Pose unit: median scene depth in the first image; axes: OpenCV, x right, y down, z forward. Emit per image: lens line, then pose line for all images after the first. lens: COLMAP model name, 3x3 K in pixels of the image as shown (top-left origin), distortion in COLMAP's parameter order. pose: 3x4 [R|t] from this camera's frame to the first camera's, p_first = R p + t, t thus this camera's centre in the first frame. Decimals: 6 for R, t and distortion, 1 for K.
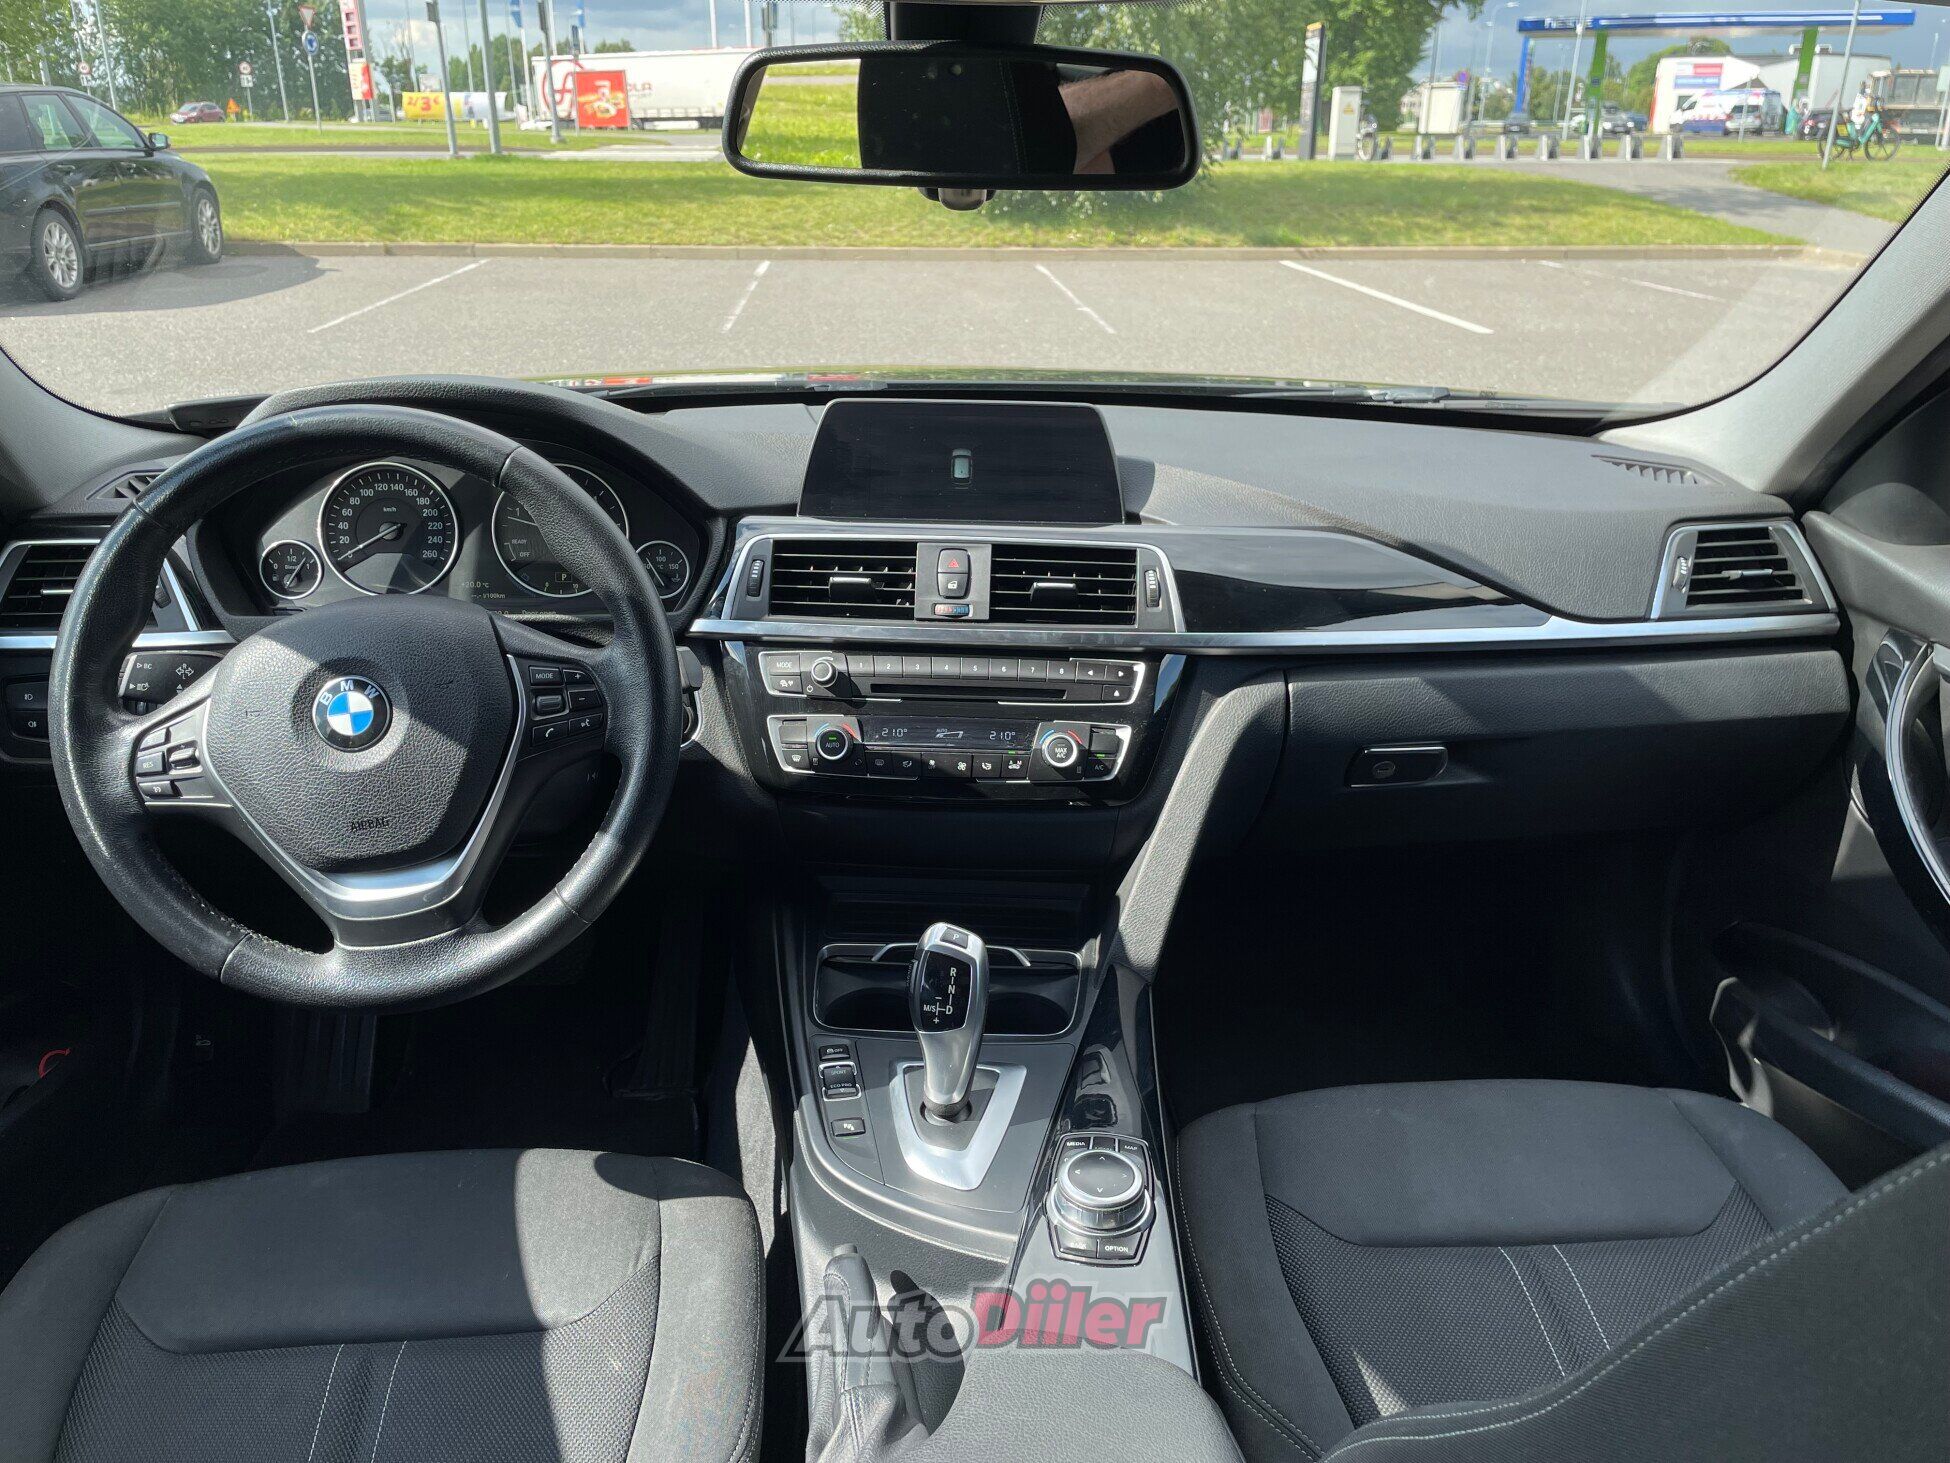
lens RADIAL K [[1454.4, 0, 973.1], [0, 1454.4, 735.6], [0, 0, 1]] dist [0.038803, -0.061031]
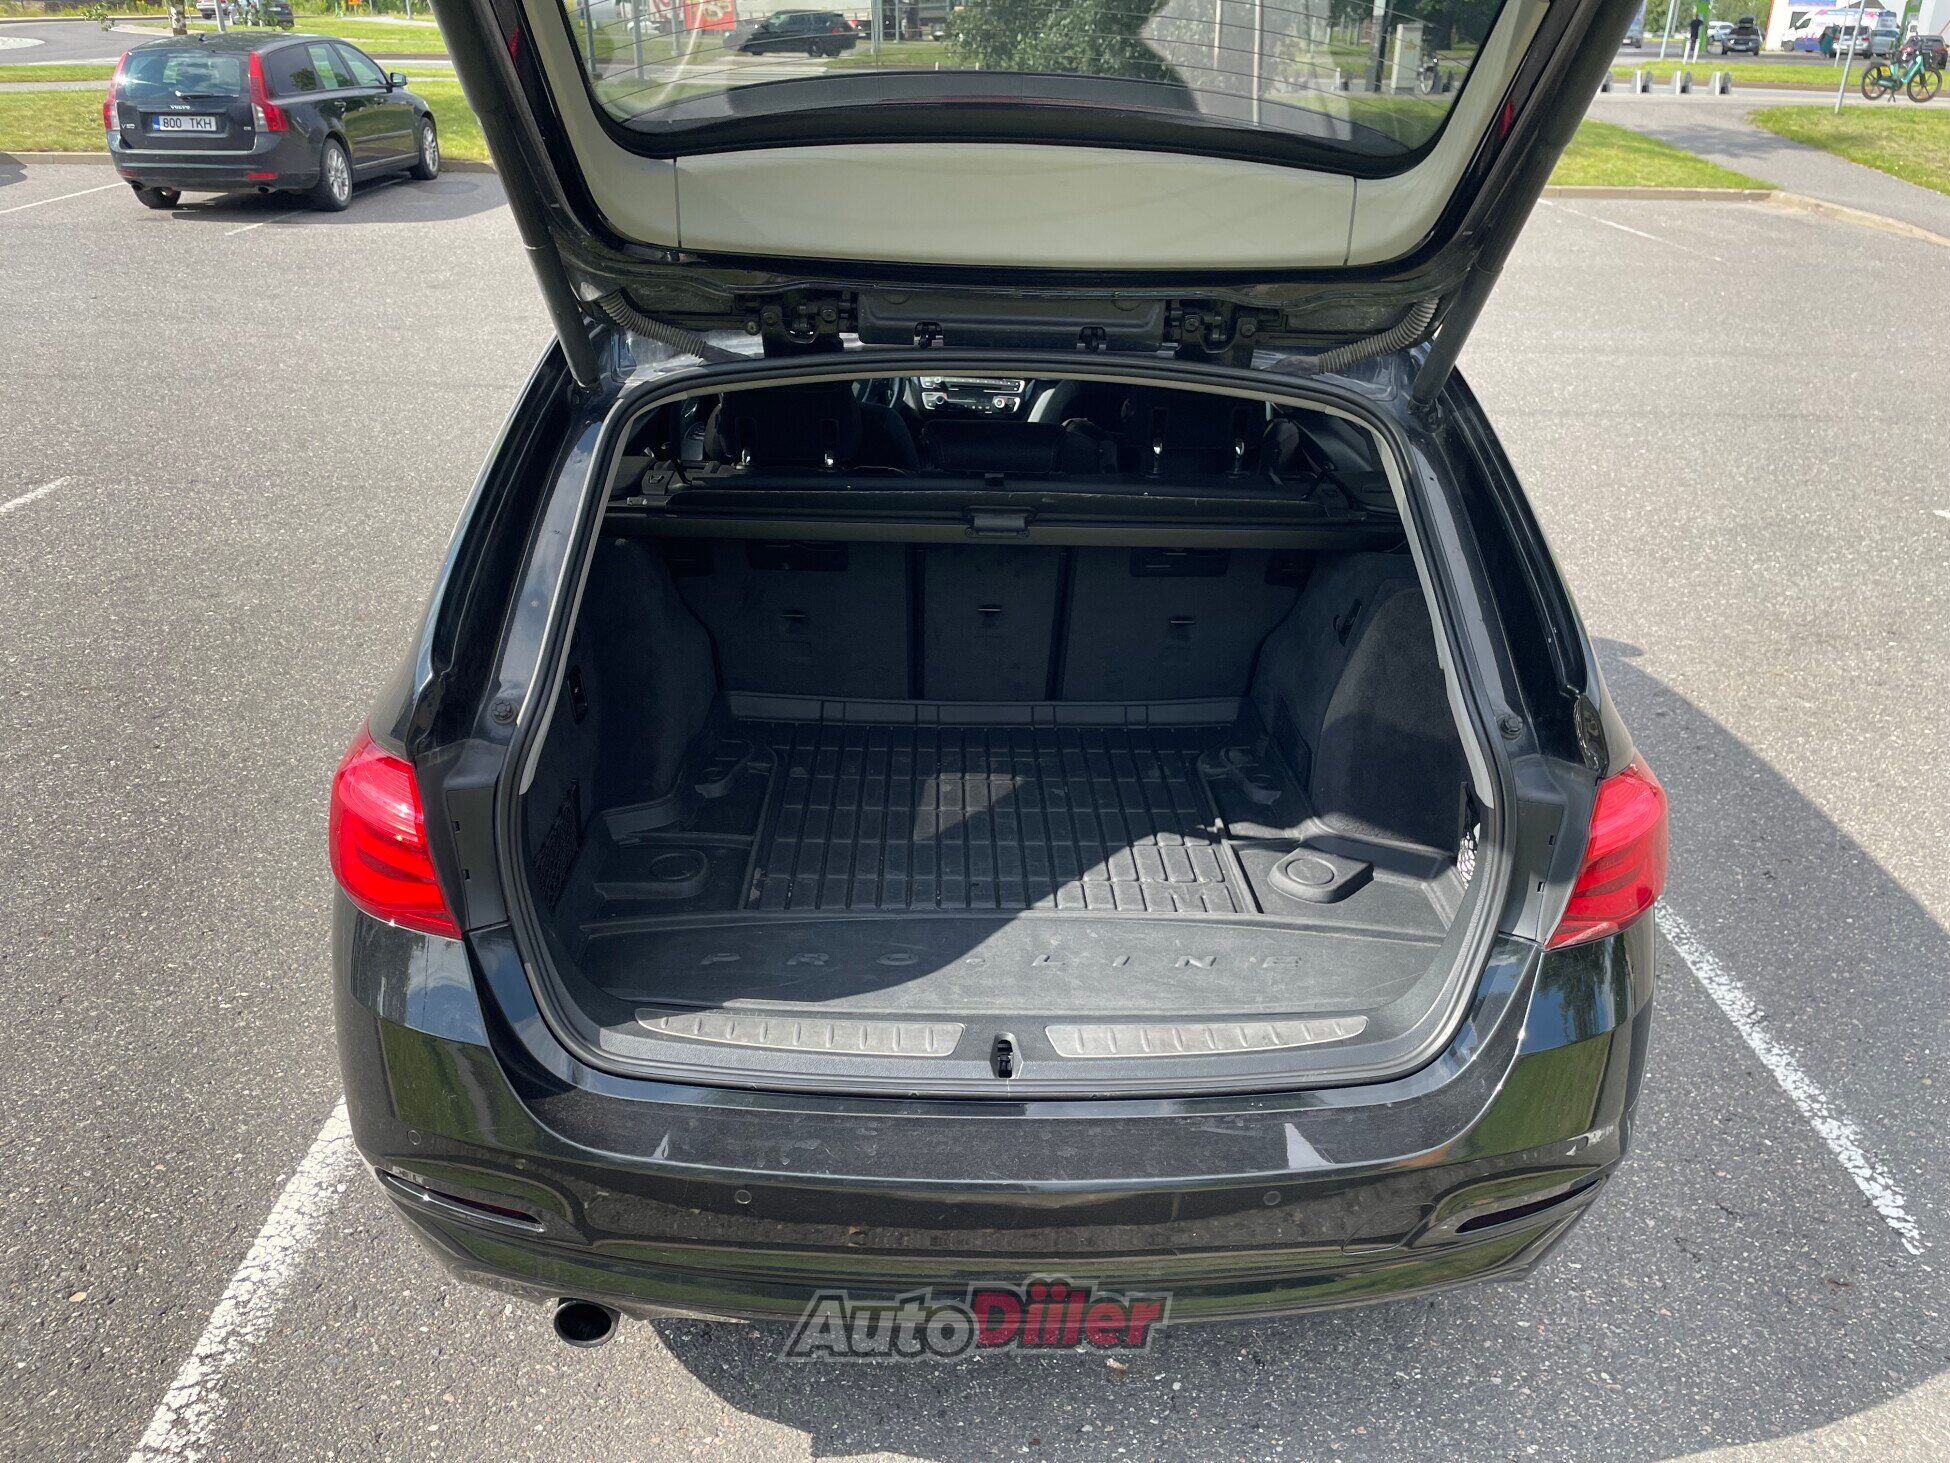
lens RADIAL K [[1454.4, 0, 975.1], [0, 1454.4, 712.4], [0, 0, 1]] dist [0.038803, -0.061031]
pose [[0.997921, 0.039546, -0.050894, 0.015940], [-0.037171, 0.998212, 0.046801, 0.045992], [0.052654, -0.044812, 0.997607, -0.203335]]
